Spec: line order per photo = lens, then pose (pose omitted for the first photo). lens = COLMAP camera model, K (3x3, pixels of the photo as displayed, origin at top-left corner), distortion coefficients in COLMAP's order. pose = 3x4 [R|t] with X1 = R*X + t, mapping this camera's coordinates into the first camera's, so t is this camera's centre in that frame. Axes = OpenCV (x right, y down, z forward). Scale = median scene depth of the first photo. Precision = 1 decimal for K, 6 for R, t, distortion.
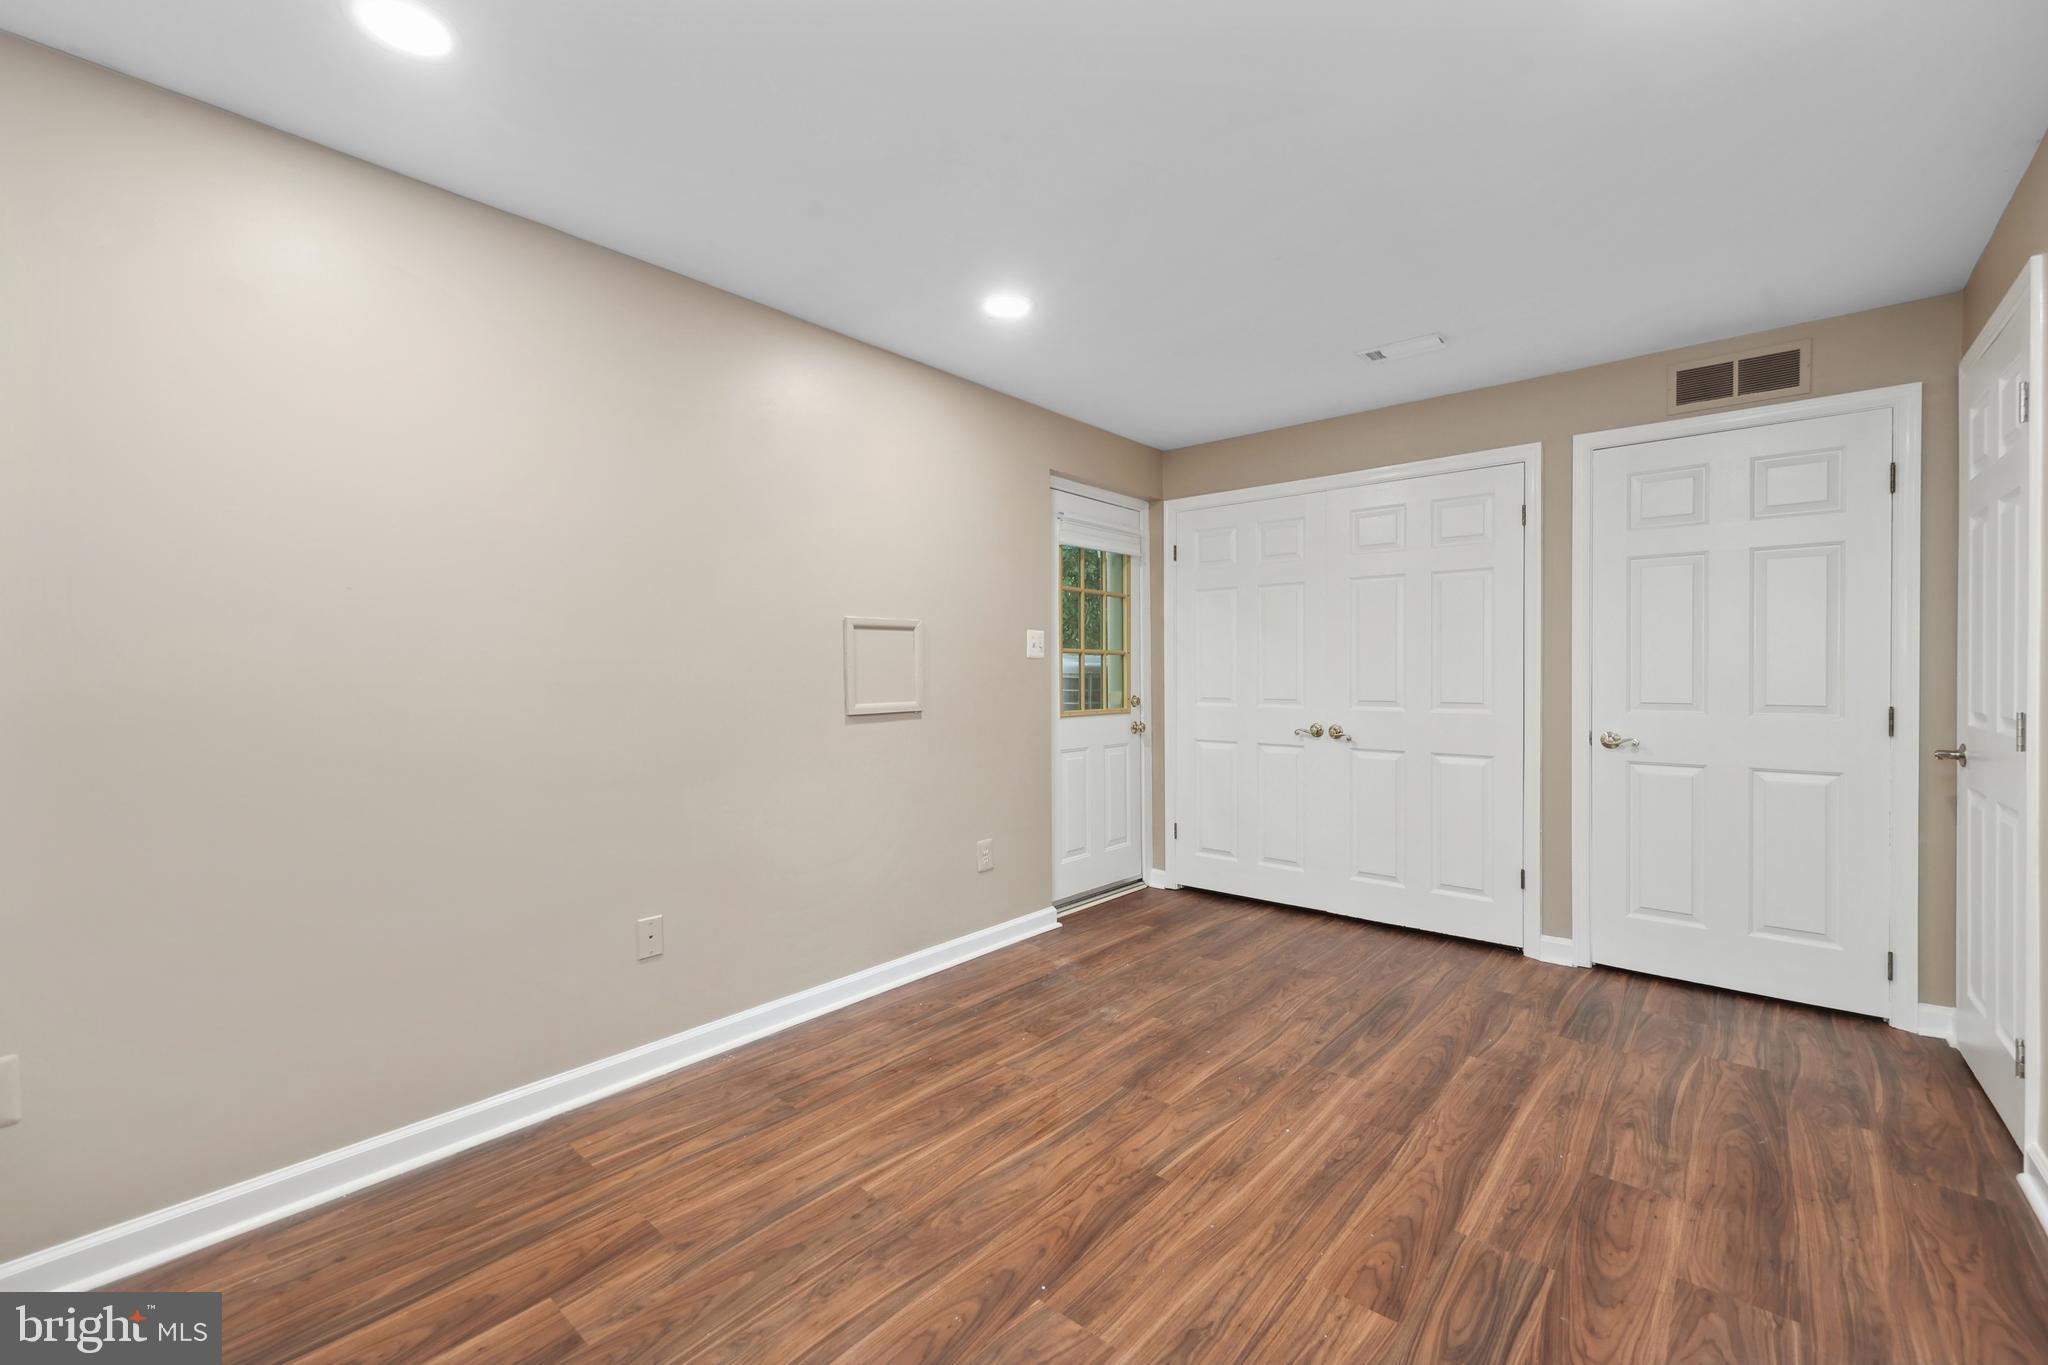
lens RADIAL K [[842.7, 0, 1018.6], [0, 842.7, 677.8], [0, 0, 1]] dist [-0.002618, 0.000272]
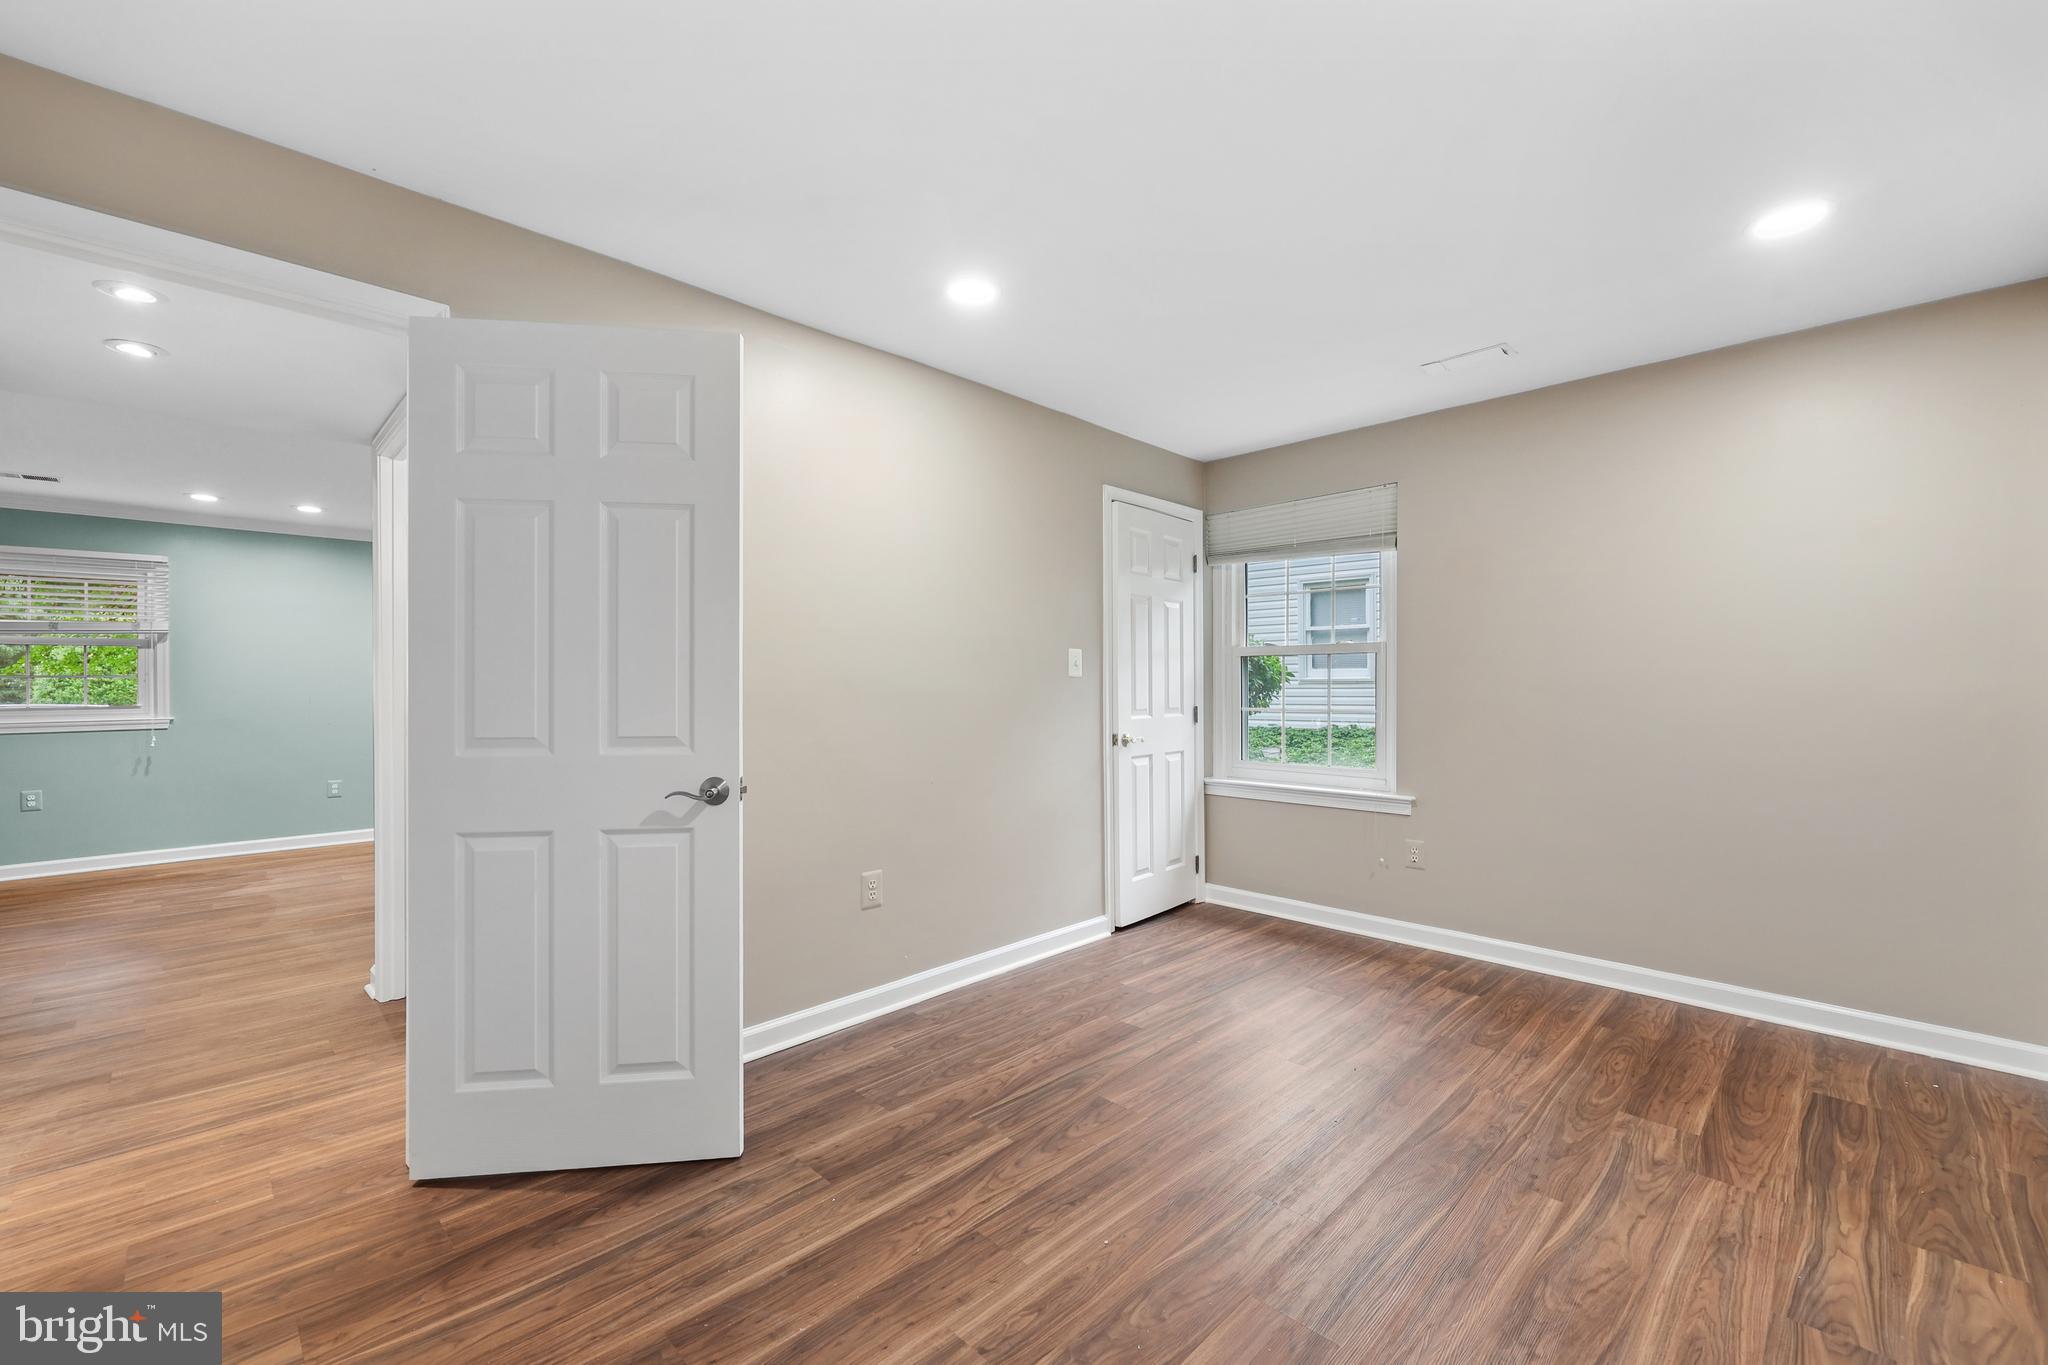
lens RADIAL K [[842.7, 0, 1016.9], [0, 842.7, 682.7], [0, 0, 1]] dist [-0.002618, 0.000272]
pose [[-0.997392, 0.010423, 0.071422, 0.362835], [0.010578, 0.999942, 0.001793, -0.019859], [-0.071399, 0.002543, -0.997445, 1.945062]]
